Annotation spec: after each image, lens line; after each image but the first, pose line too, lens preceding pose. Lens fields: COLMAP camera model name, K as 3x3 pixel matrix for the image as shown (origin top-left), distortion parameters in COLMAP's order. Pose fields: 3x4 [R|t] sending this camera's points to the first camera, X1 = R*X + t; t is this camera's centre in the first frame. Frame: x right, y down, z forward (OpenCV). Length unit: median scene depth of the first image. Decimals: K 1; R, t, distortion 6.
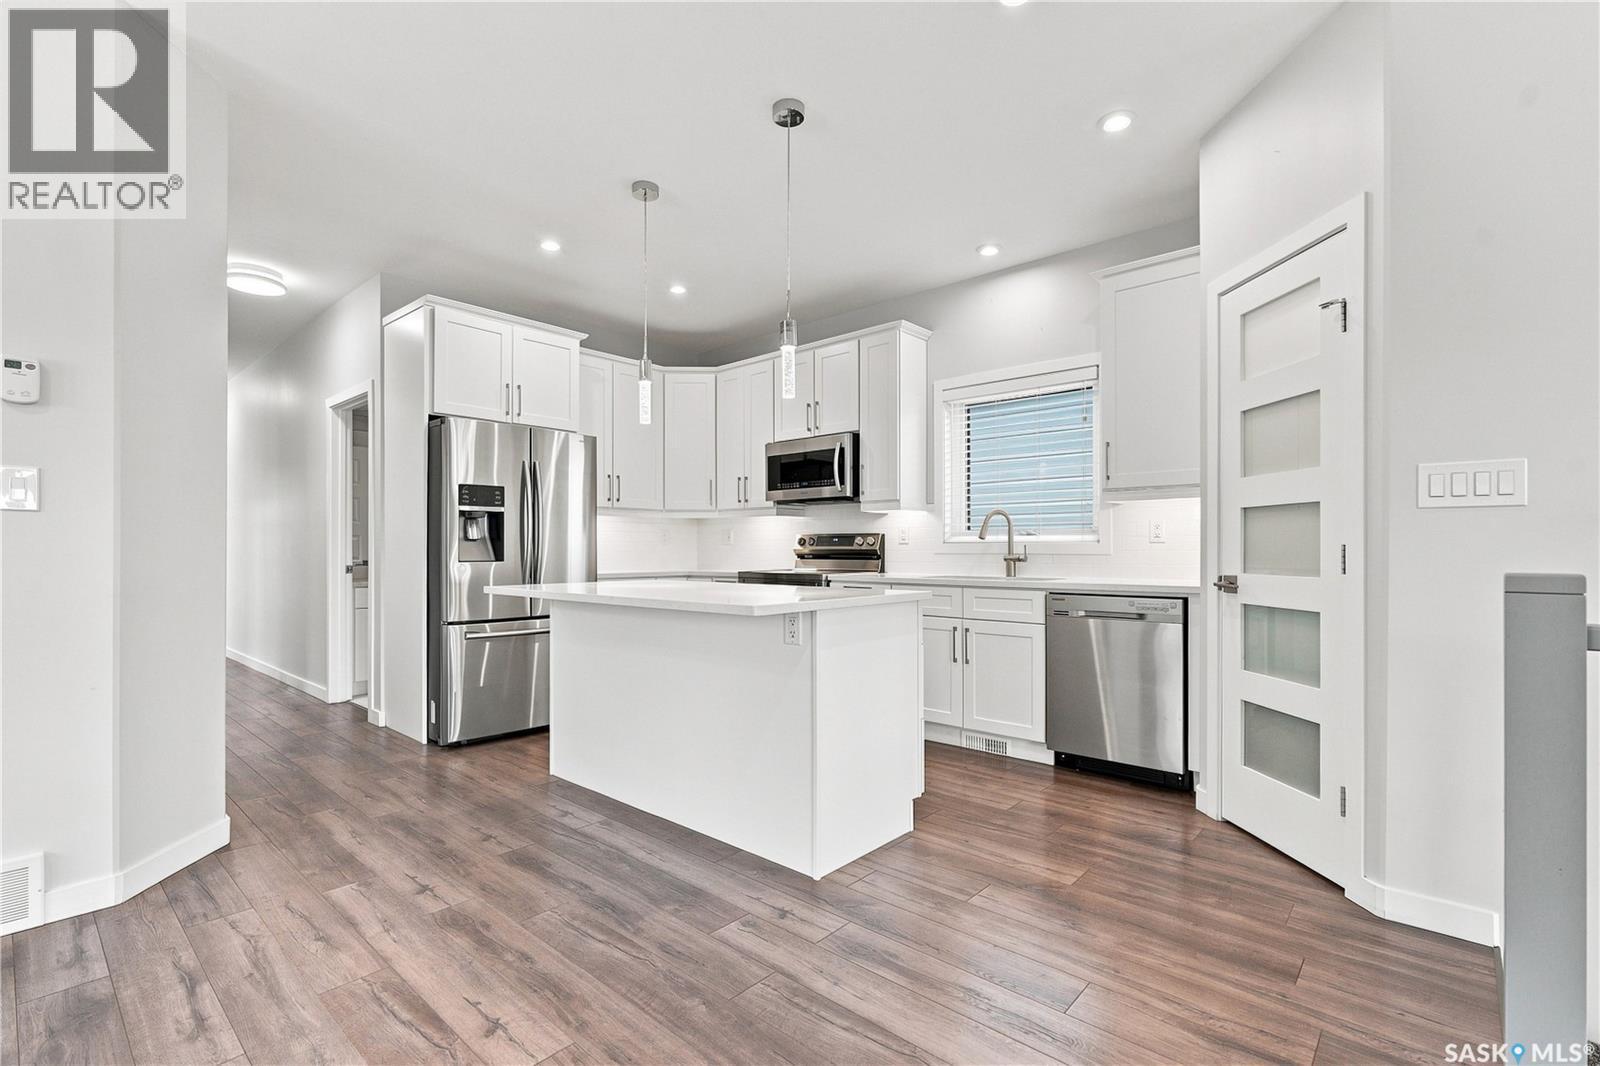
lens RADIAL K [[725.3, 0, 804.2], [0, 725.3, 545.6], [0, 0, 1]] dist [0.000463, 0.000033]
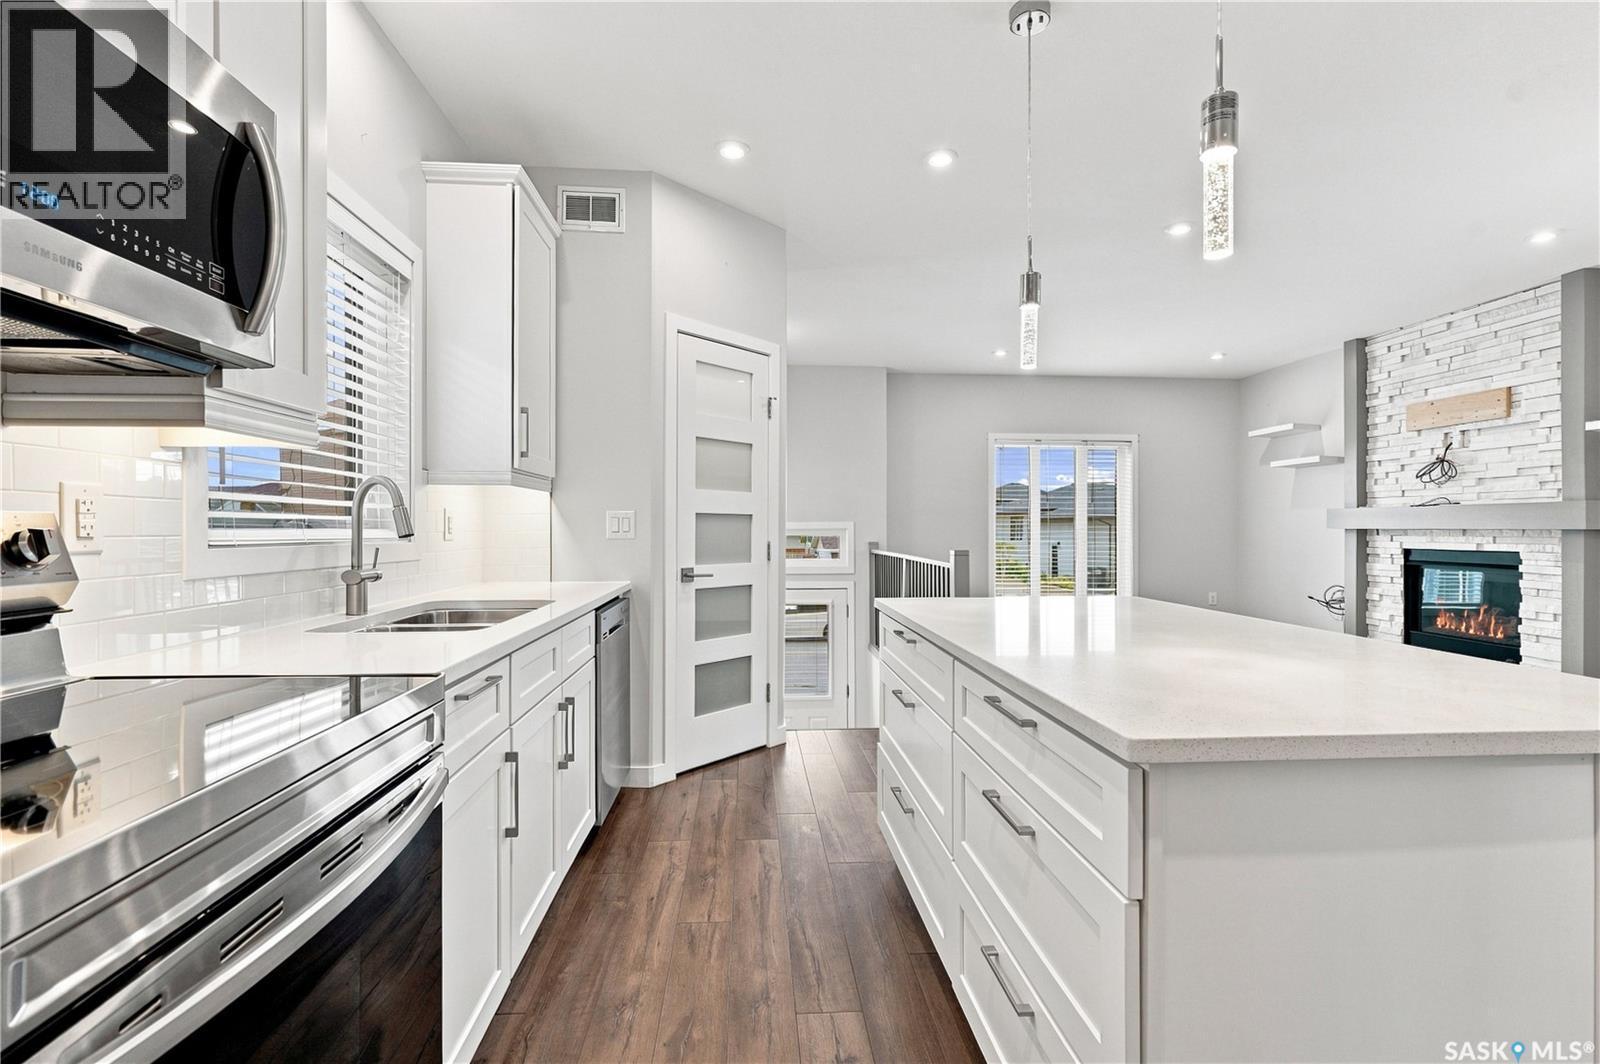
lens RADIAL K [[735.4, 0, 800.0], [0, 735.4, 532.0], [0, 0, 1]] dist [0.005309, 0.000727]
pose [[-0.716268, -0.003898, 0.697815, -0.272659], [-0.004276, 0.999990, 0.001197, -0.014262], [-0.697813, -0.002126, -0.716277, 1.168439]]
